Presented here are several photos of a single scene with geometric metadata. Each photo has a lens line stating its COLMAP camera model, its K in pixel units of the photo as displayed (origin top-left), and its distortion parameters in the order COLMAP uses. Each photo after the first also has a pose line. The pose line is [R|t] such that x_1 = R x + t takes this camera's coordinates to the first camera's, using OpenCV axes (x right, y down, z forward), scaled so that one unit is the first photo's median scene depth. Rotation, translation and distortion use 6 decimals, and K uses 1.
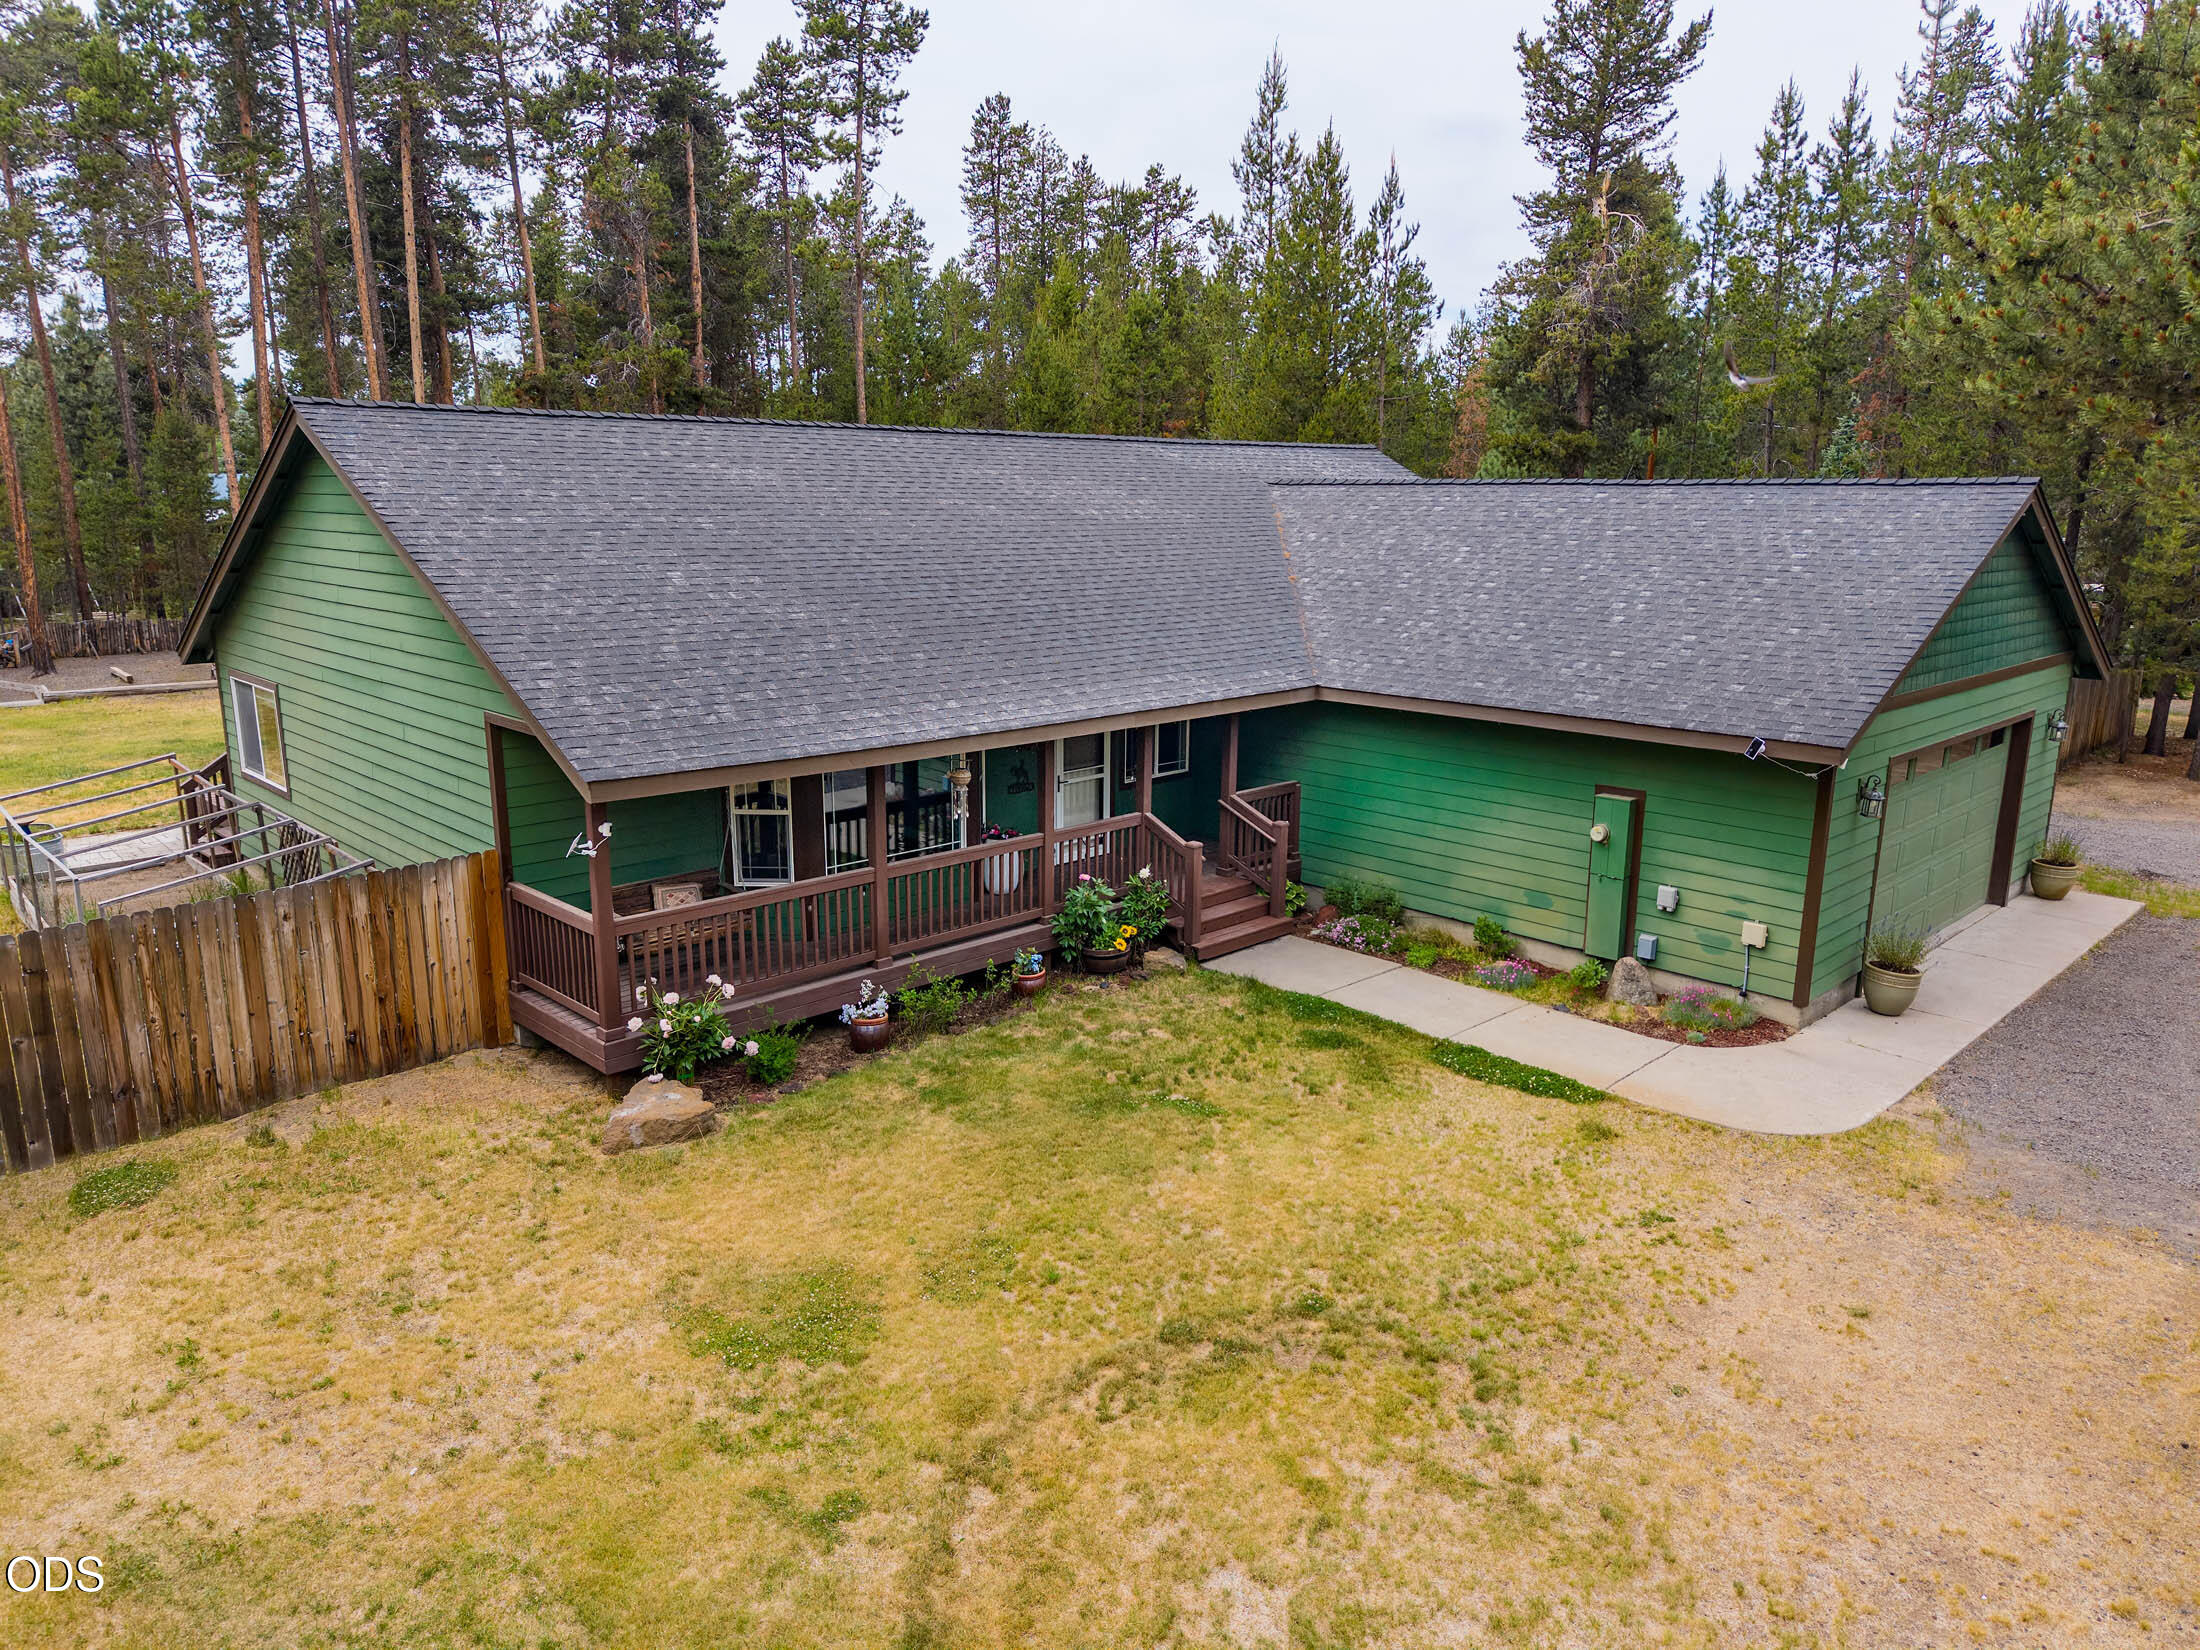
lens RADIAL K [[1474.3, 0, 1099.4], [0, 1474.3, 817.0], [0, 0, 1]] dist [0.030292, -0.029469]
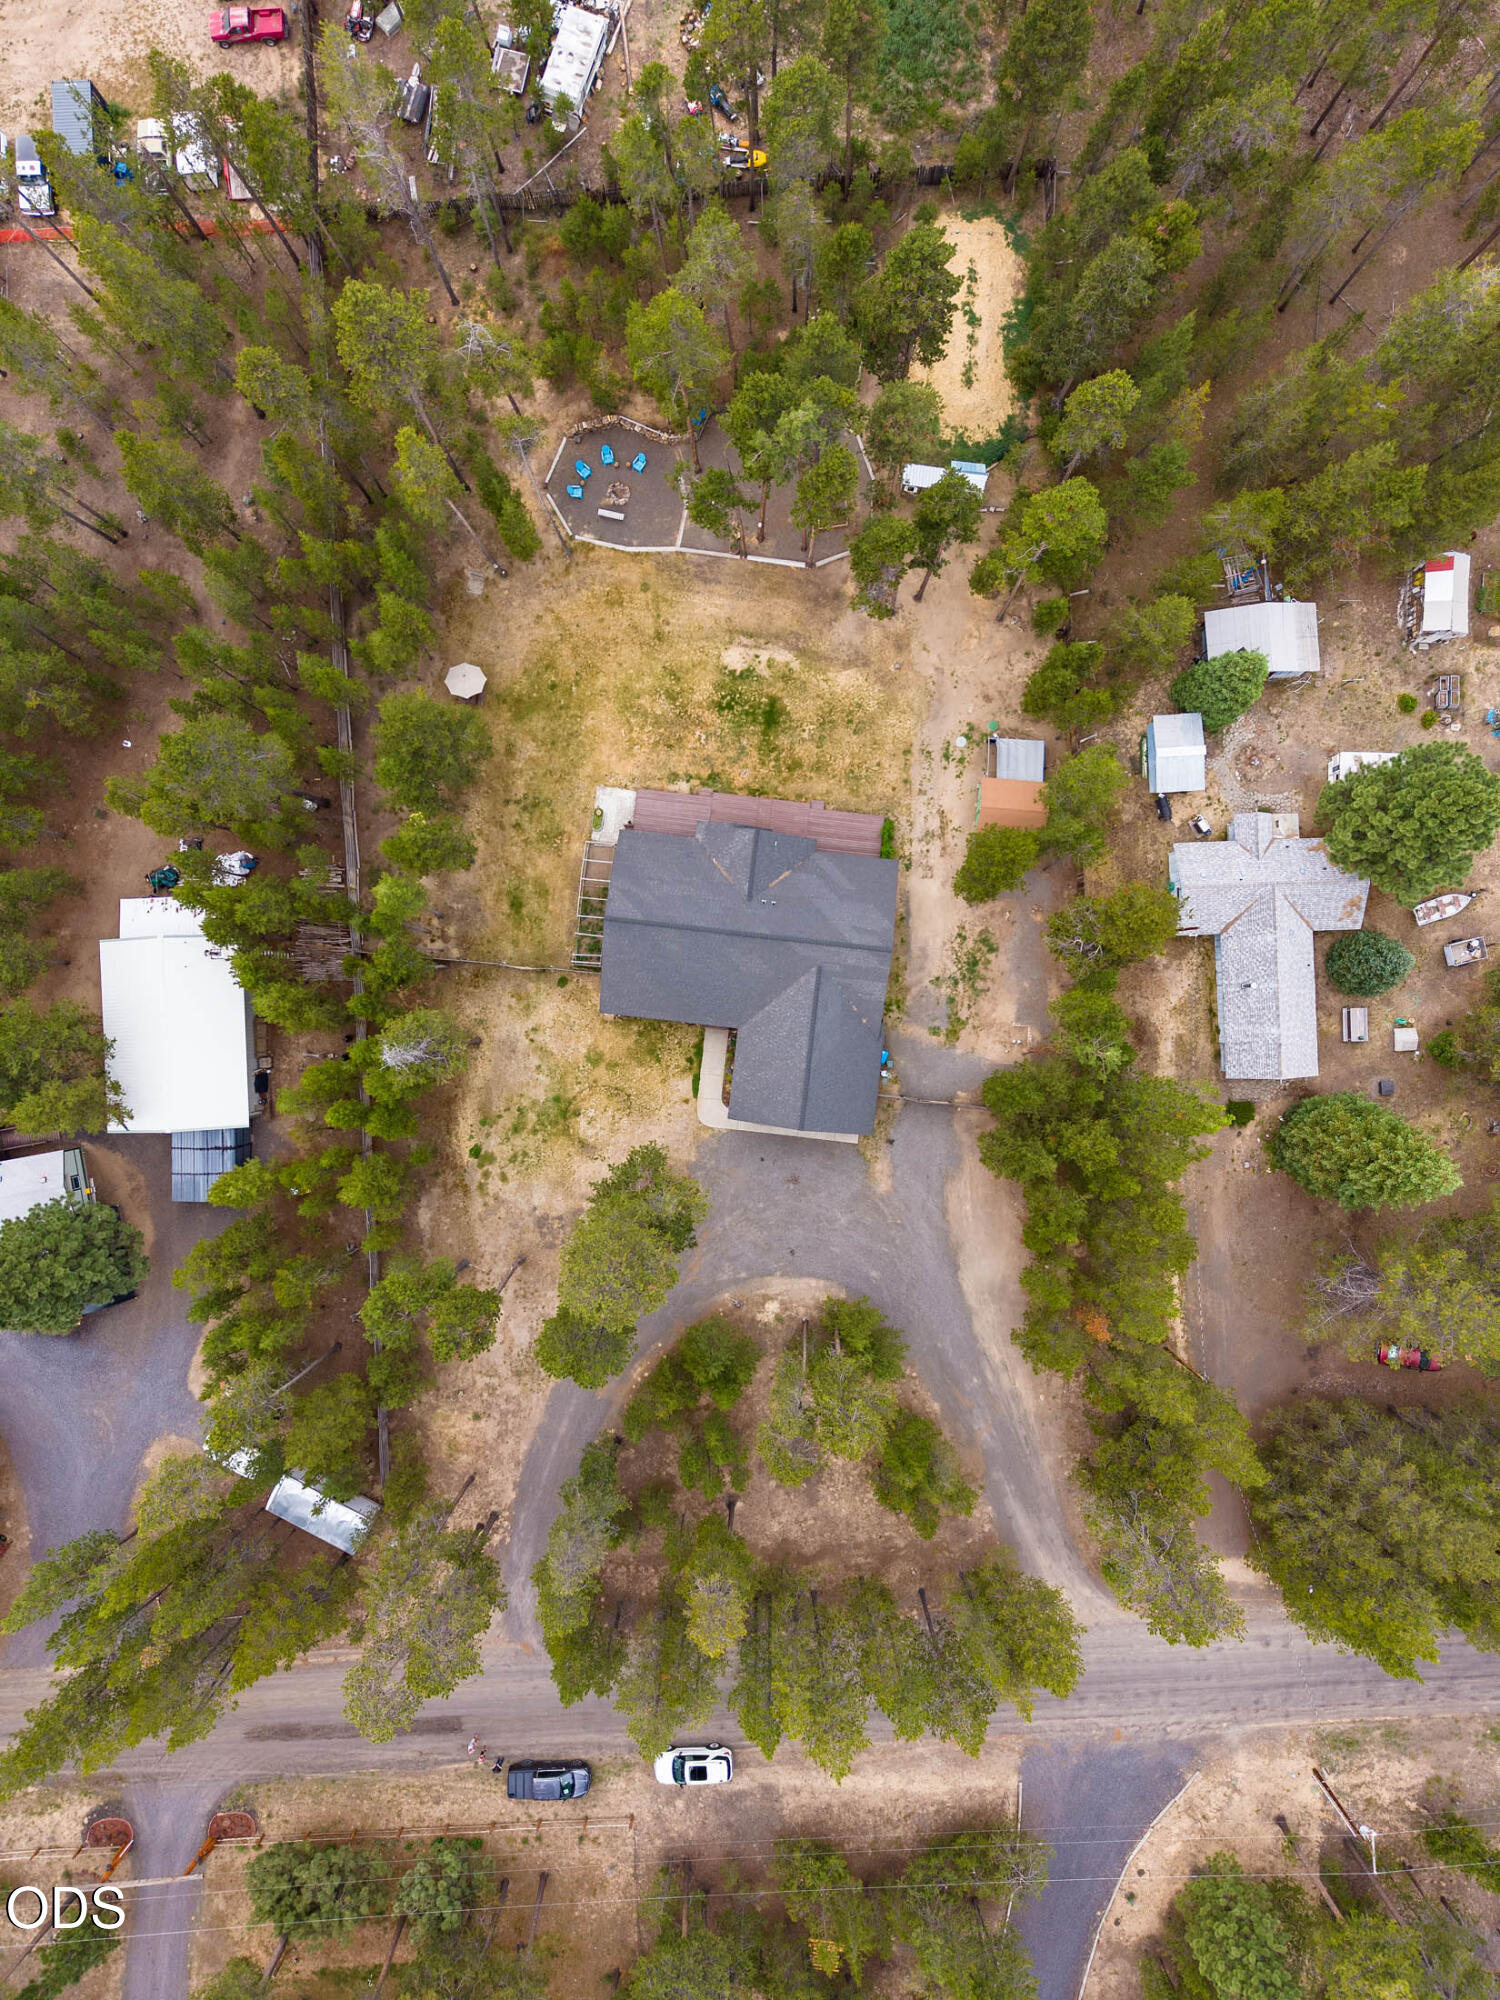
lens RADIAL K [[1340.3, 0, 744.6], [0, 1340.3, 1002.4], [0, 0, 1]] dist [0.030292, -0.029469]
pose [[0.636079, 0.771609, -0.004719, 0.147551], [-0.158415, 0.136570, 0.977882, -6.513563], [0.755187, -0.621263, 0.209103, 0.050236]]
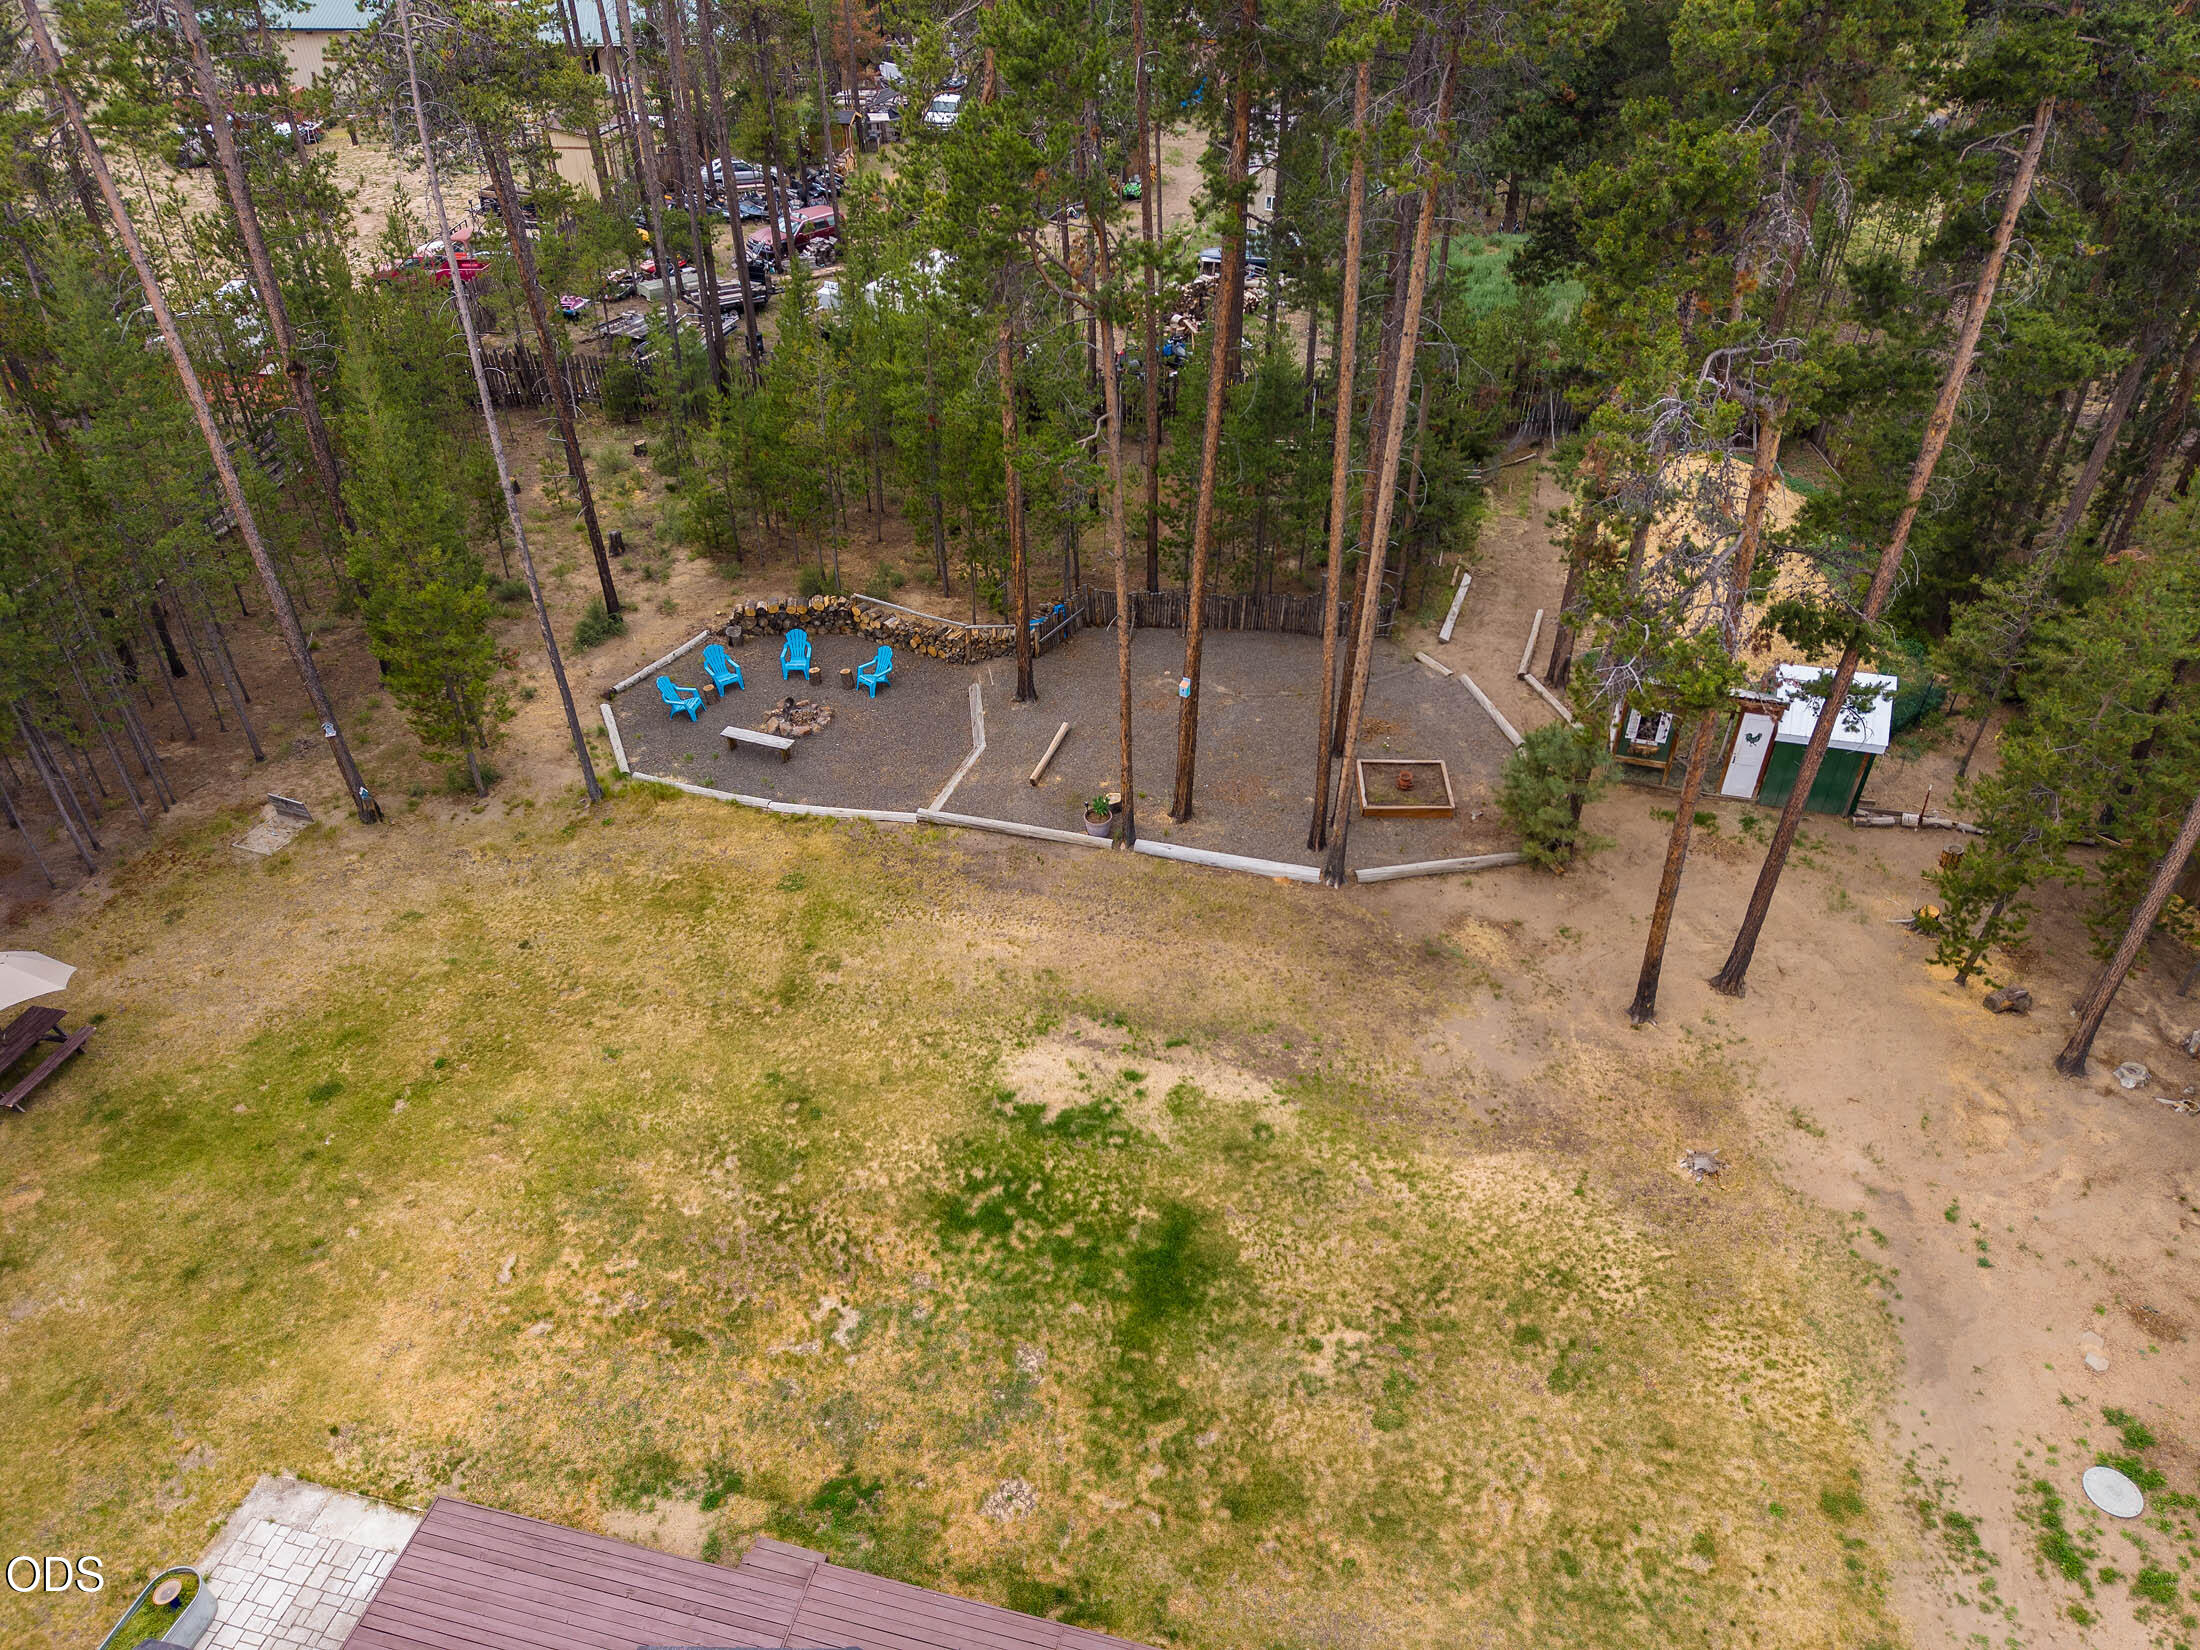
lens RADIAL K [[1474.3, 0, 1095.1], [0, 1474.3, 819.9], [0, 0, 1]] dist [0.030292, -0.029469]
pose [[0.532443, 0.489864, -0.690317, -0.048566], [-0.180905, 0.862540, 0.472545, -1.373362], [0.826909, -0.126721, 0.547872, 1.529666]]
